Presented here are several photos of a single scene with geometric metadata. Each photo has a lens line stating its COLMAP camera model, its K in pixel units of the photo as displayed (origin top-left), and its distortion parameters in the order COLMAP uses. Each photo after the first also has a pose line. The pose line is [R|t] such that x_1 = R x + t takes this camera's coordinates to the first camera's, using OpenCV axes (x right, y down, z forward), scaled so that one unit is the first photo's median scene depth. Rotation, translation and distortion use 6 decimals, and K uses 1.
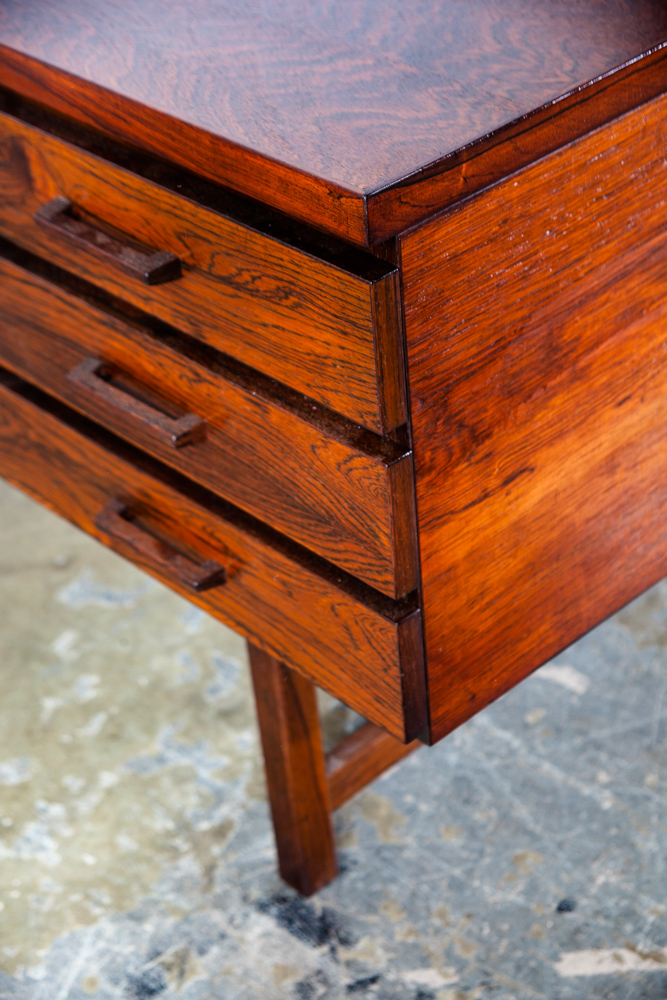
lens RADIAL K [[1836.7, 0, 333.5], [0, 1836.7, 500.0], [0, 0, 1]] dist [0.251773, -0.138581]
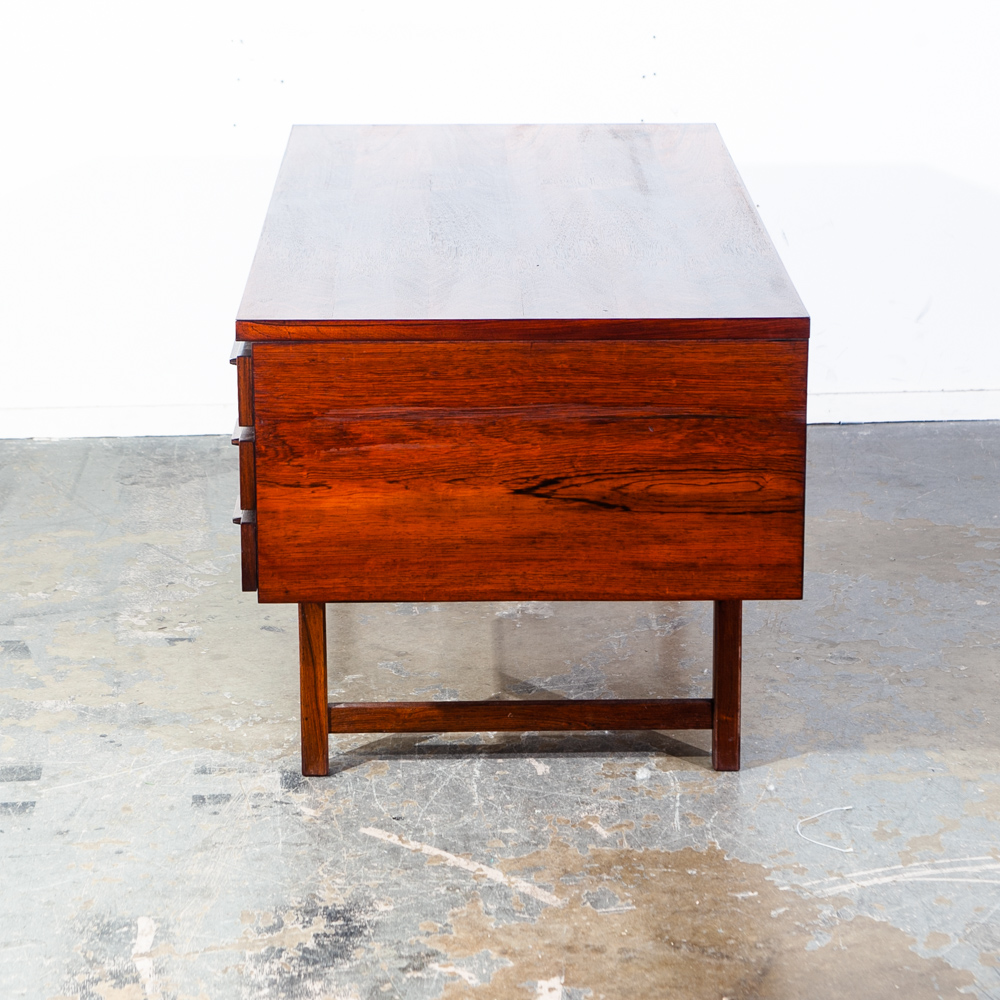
lens RADIAL K [[3771.1, 0, 500.0], [0, 3771.1, 500.0], [0, 0, 1]] dist [0.081207, -0.295291]
pose [[0.729287, 0.268956, -0.629129, 3.050004], [-0.440469, 0.888174, -0.130893, 0.489278], [0.523572, 0.372570, 0.766201, -2.300556]]
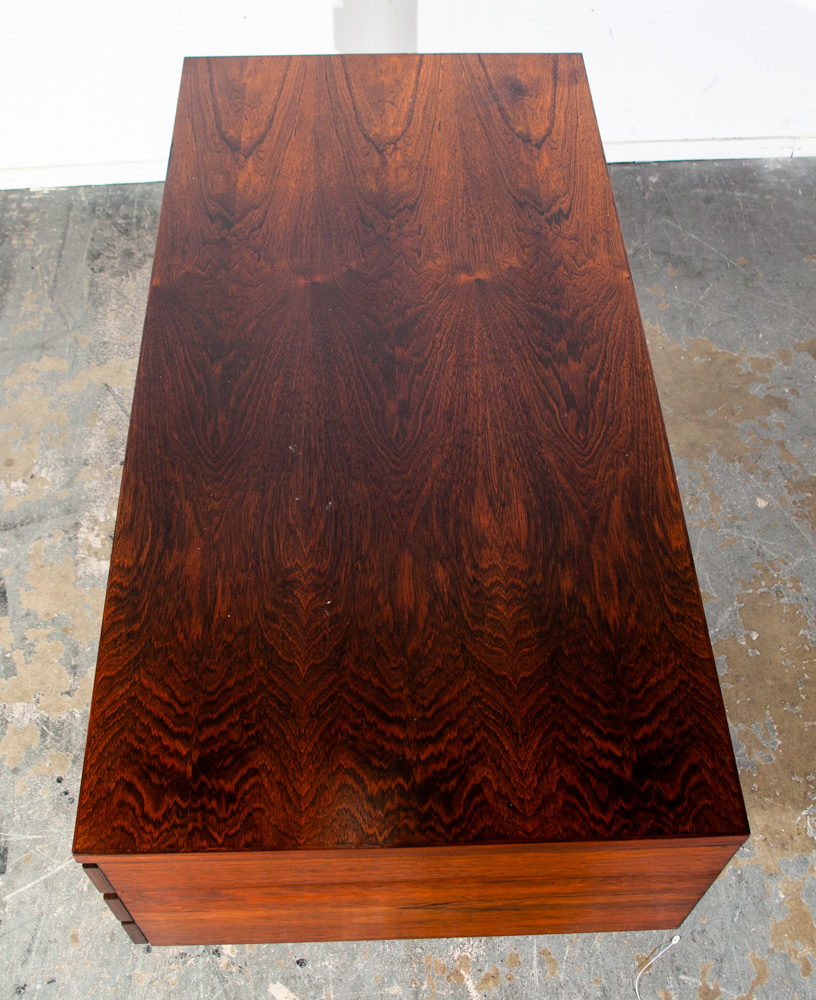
lens RADIAL K [[1147.0, 0, 408.0], [0, 1147.0, 500.0], [0, 0, 1]] dist [-0.082798, 0.042593]
pose [[0.753485, 0.580020, -0.309577, 0.400165], [-0.439040, 0.794384, 0.419760, -1.011474], [0.489392, -0.180366, 0.853208, 0.101610]]
